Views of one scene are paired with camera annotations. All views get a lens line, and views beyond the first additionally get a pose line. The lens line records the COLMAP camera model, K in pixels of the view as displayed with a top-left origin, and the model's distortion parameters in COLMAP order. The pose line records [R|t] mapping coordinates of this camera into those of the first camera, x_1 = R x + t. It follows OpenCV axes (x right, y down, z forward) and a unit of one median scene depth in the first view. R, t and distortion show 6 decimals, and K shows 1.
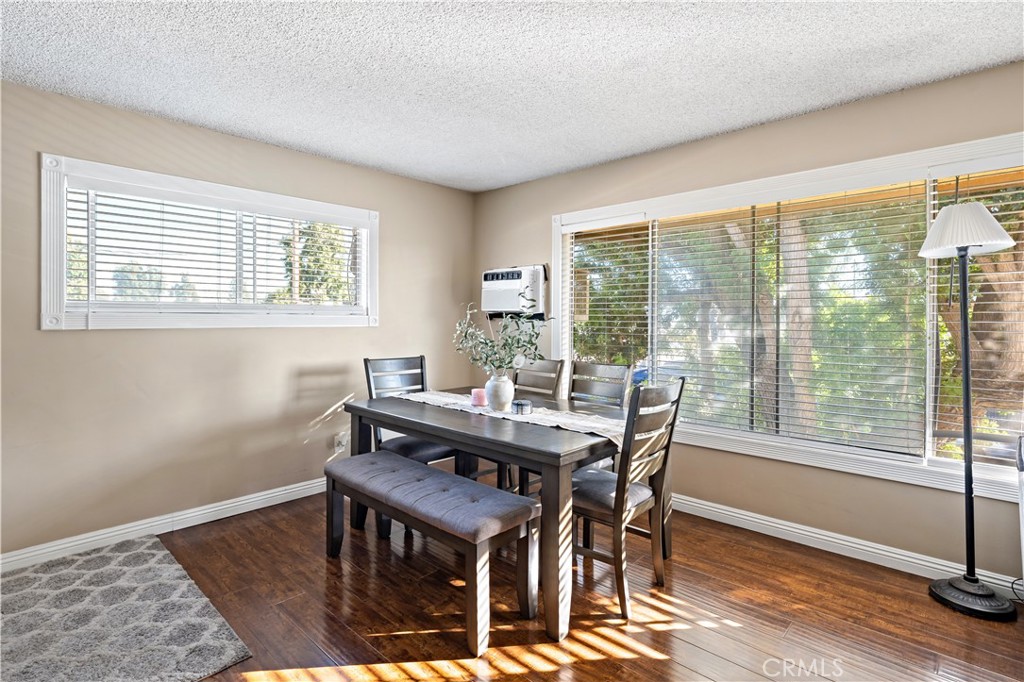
lens RADIAL K [[507.7, 0, 522.1], [0, 507.7, 319.9], [0, 0, 1]] dist [-0.000897, -0.000128]
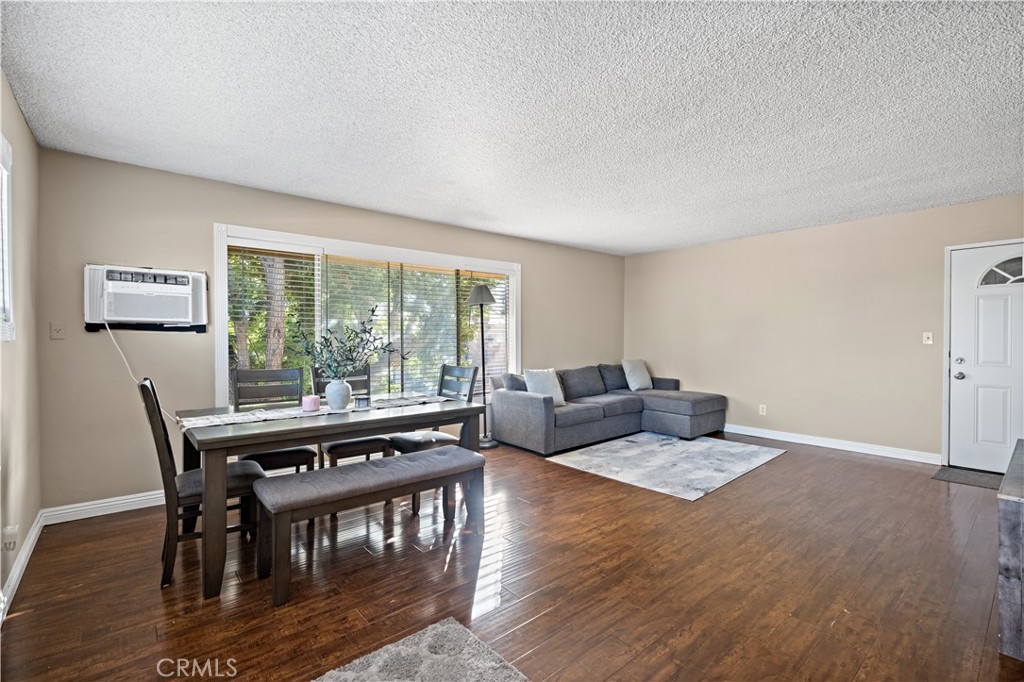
lens RADIAL K [[447.3, 0, 513.6], [0, 447.3, 338.9], [0, 0, 1]] dist [0.001967, 0.000086]
pose [[0.123963, -0.009771, 0.992239, -0.802422], [-0.003545, 0.999941, 0.010290, 0.003028], [-0.992281, -0.004793, 0.123921, 0.383065]]
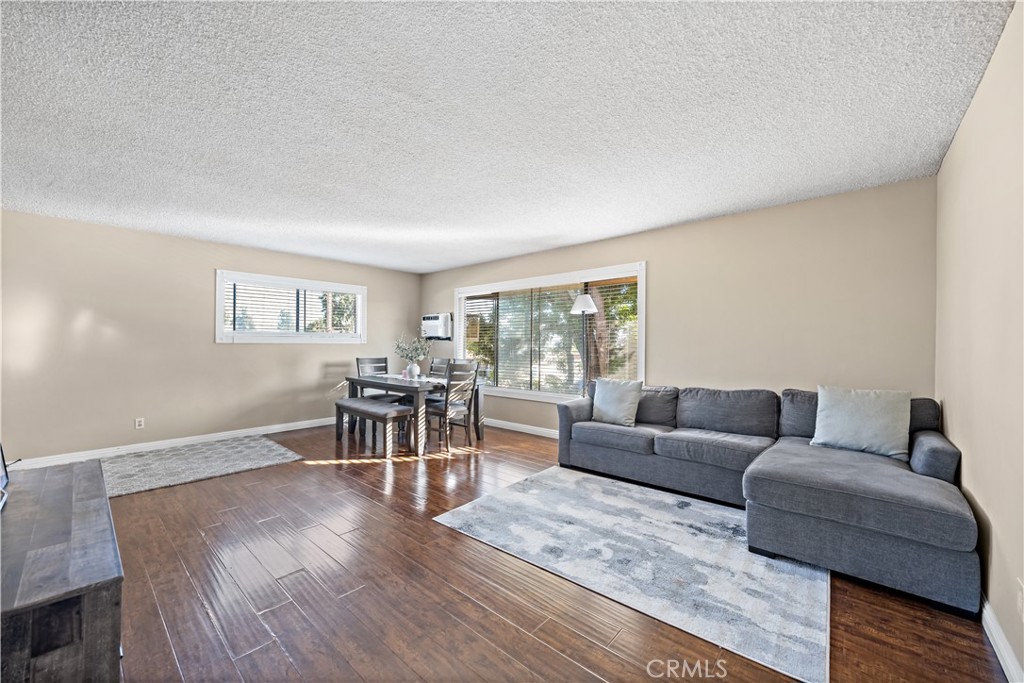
lens RADIAL K [[390.3, 0, 512.4], [0, 390.3, 342.9], [0, 0, 1]] dist [0.000539, -0.000003]
pose [[0.999843, 0.001734, 0.017636, 0.294740], [-0.001677, 0.999993, -0.003239, 0.016308], [-0.017642, 0.003209, 0.999839, -0.608938]]
